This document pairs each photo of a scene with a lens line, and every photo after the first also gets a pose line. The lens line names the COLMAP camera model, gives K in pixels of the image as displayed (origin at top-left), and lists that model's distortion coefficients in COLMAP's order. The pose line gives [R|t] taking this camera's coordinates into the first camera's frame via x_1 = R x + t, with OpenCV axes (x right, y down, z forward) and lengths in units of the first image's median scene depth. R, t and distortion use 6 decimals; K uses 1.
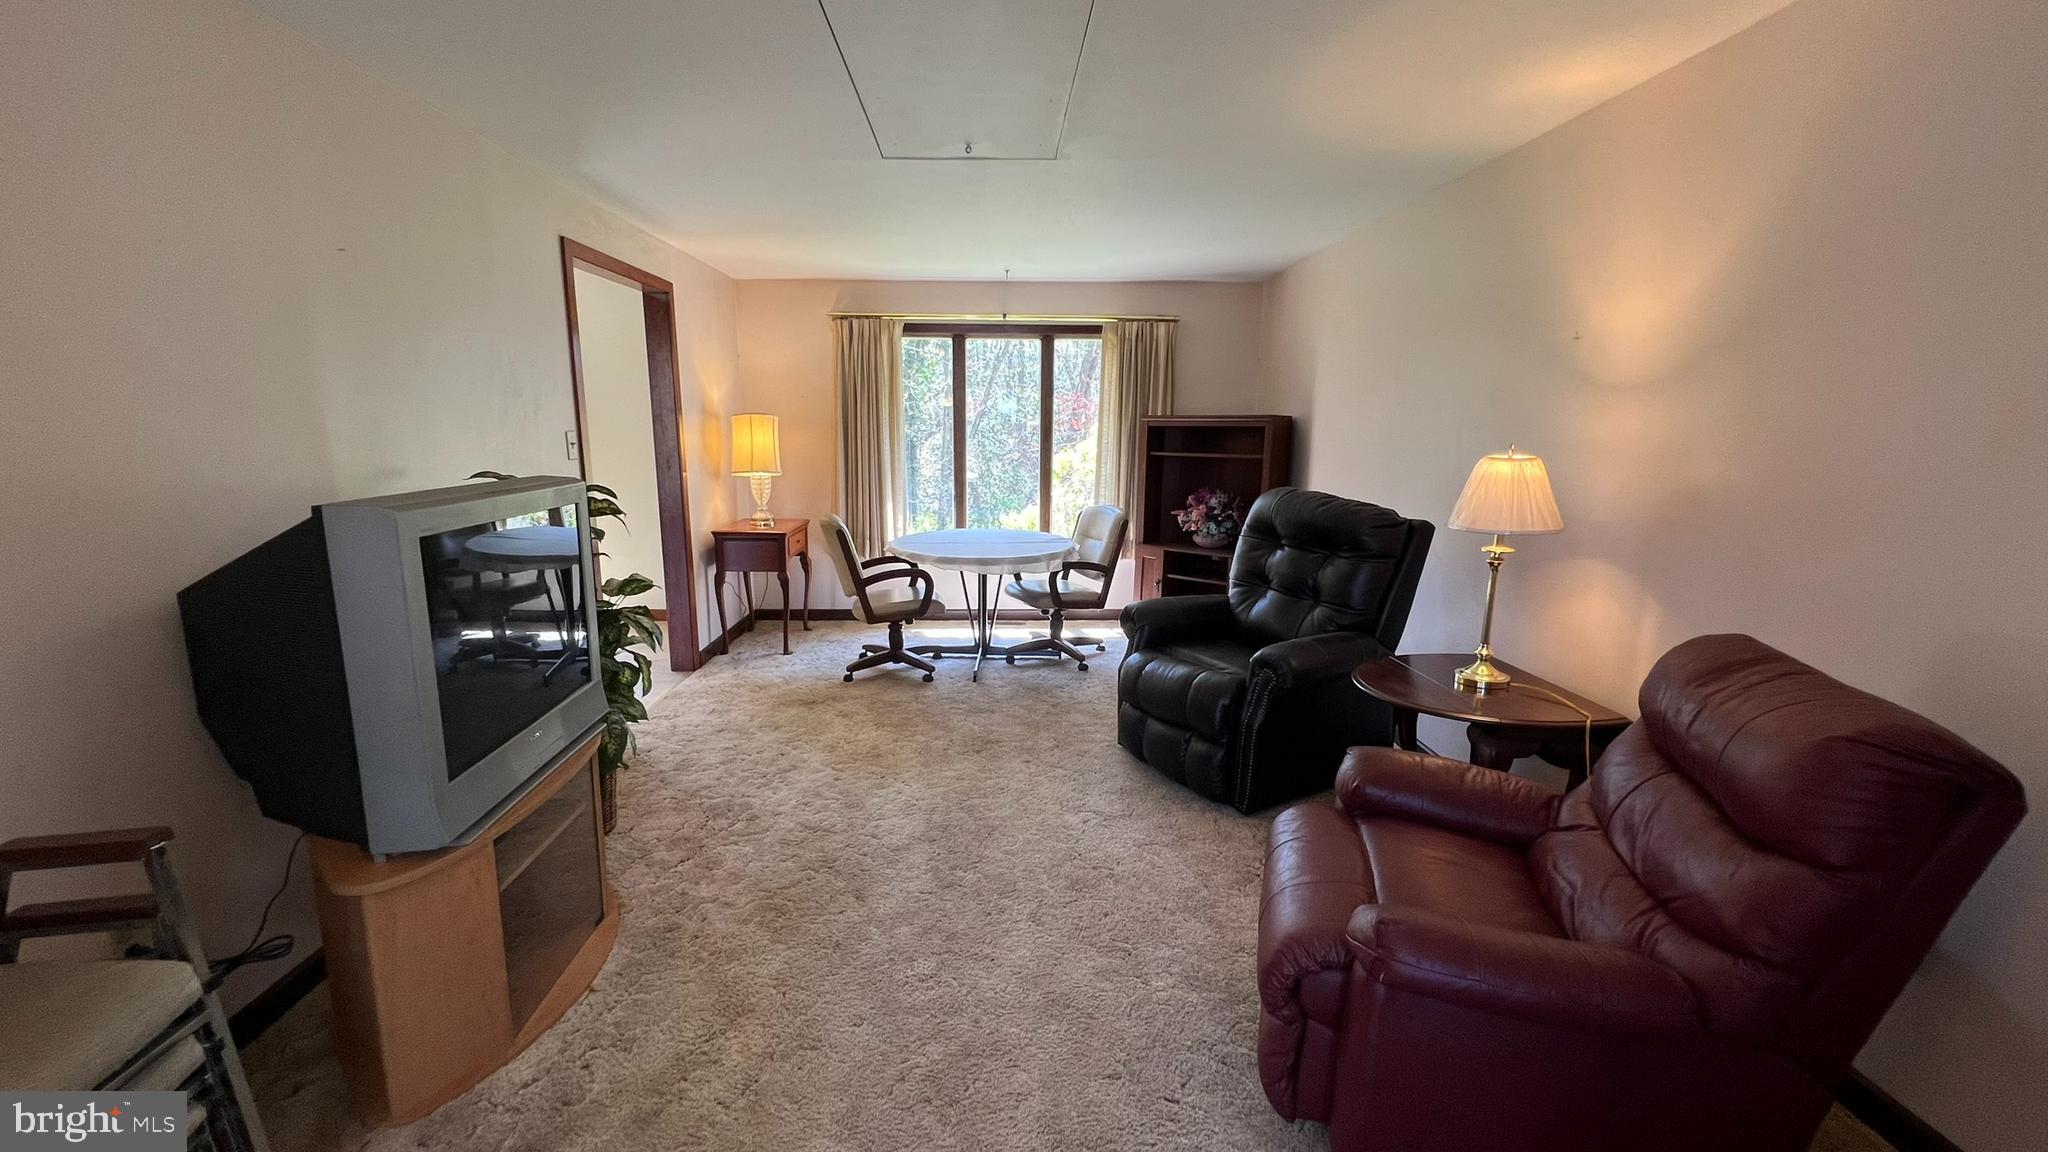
lens RADIAL K [[821.8, 0, 1022.0], [0, 821.8, 578.5], [0, 0, 1]] dist [-0.000134, -0.000372]
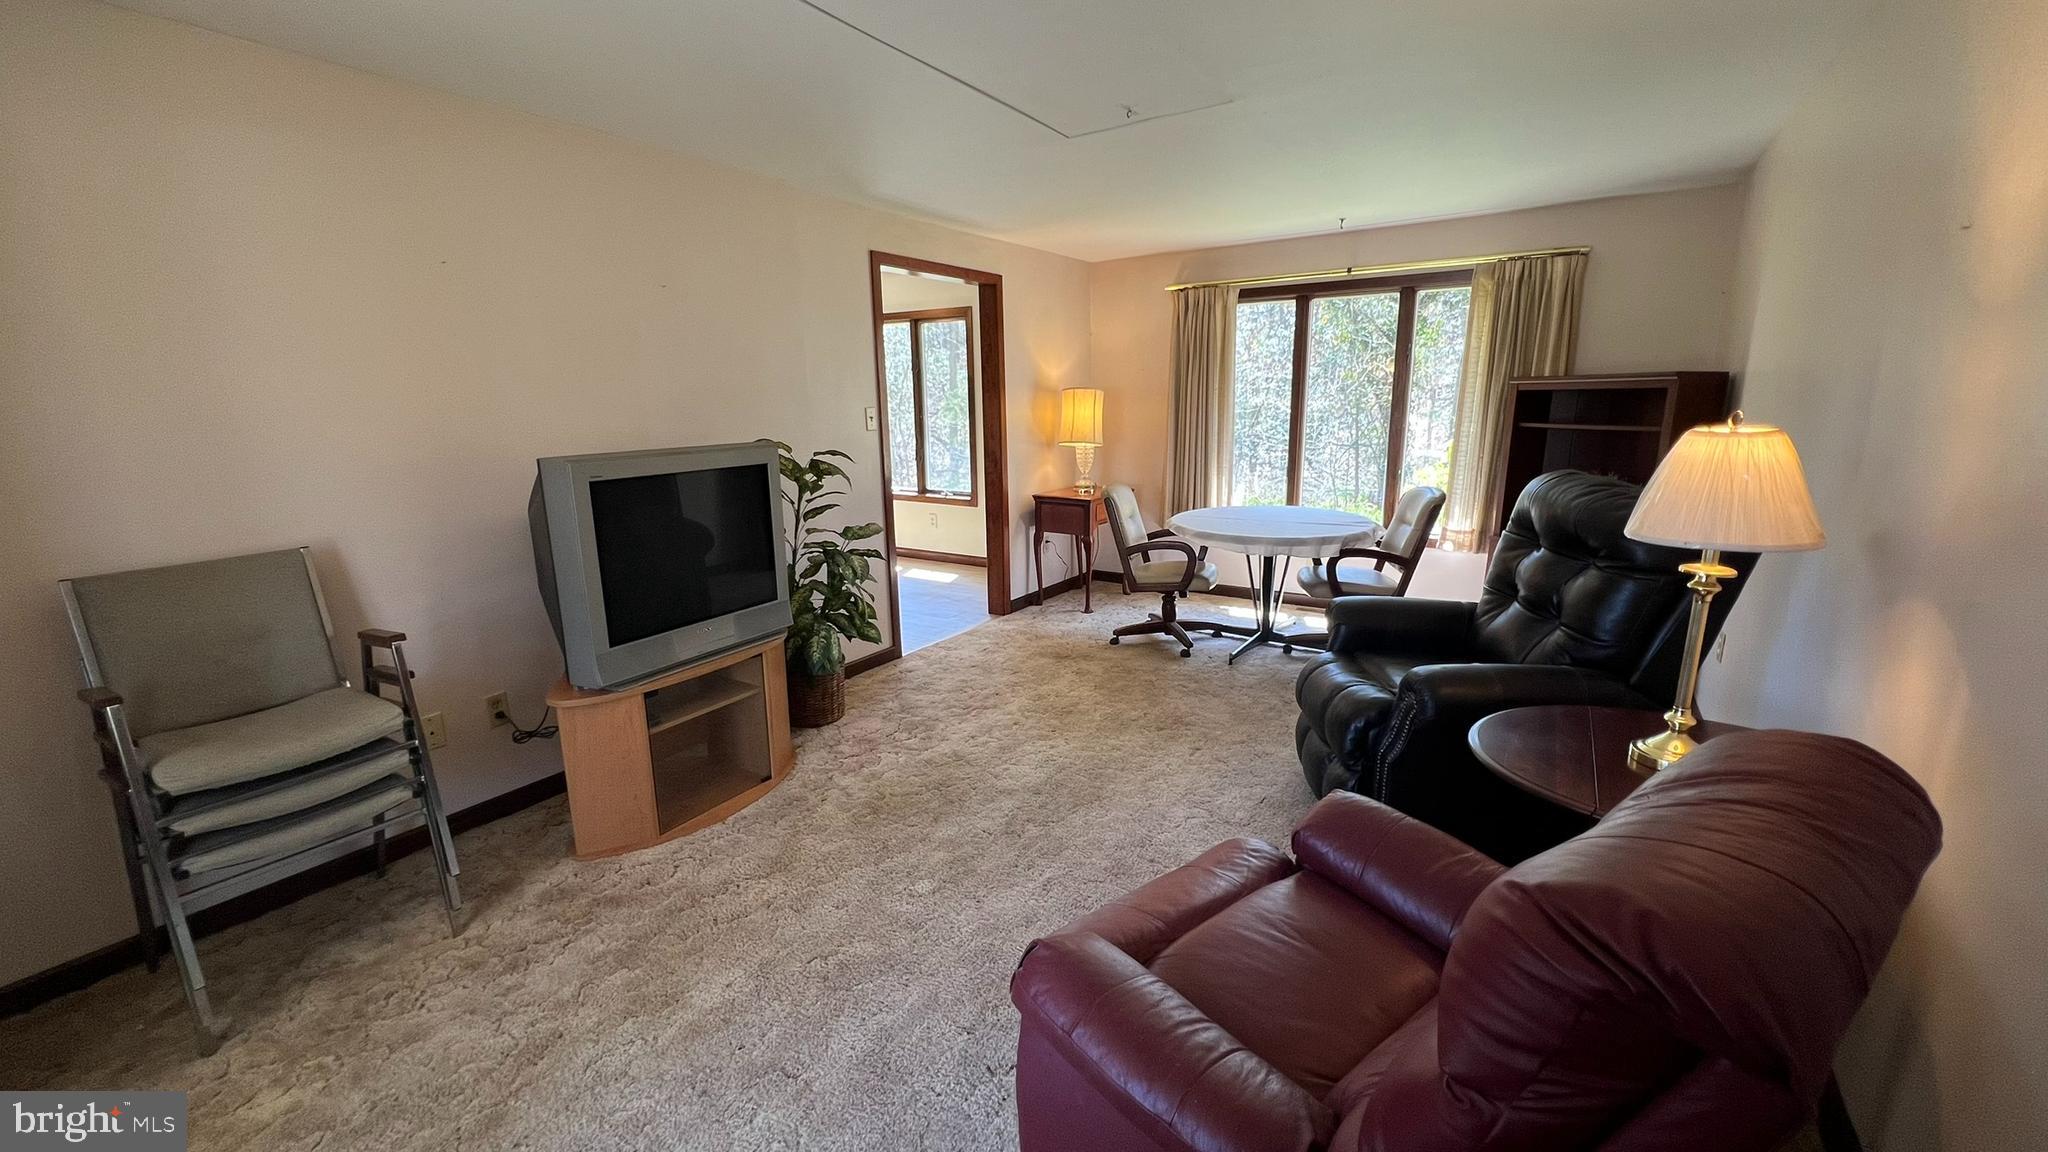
lens RADIAL K [[821.8, 0, 1023.8], [0, 821.8, 576.1], [0, 0, 1]] dist [-0.000134, -0.000372]
pose [[0.815596, 0.103426, -0.569304, 0.269401], [-0.085623, 0.994636, 0.058032, -0.011413], [0.572252, 0.001415, 0.820077, 0.073278]]
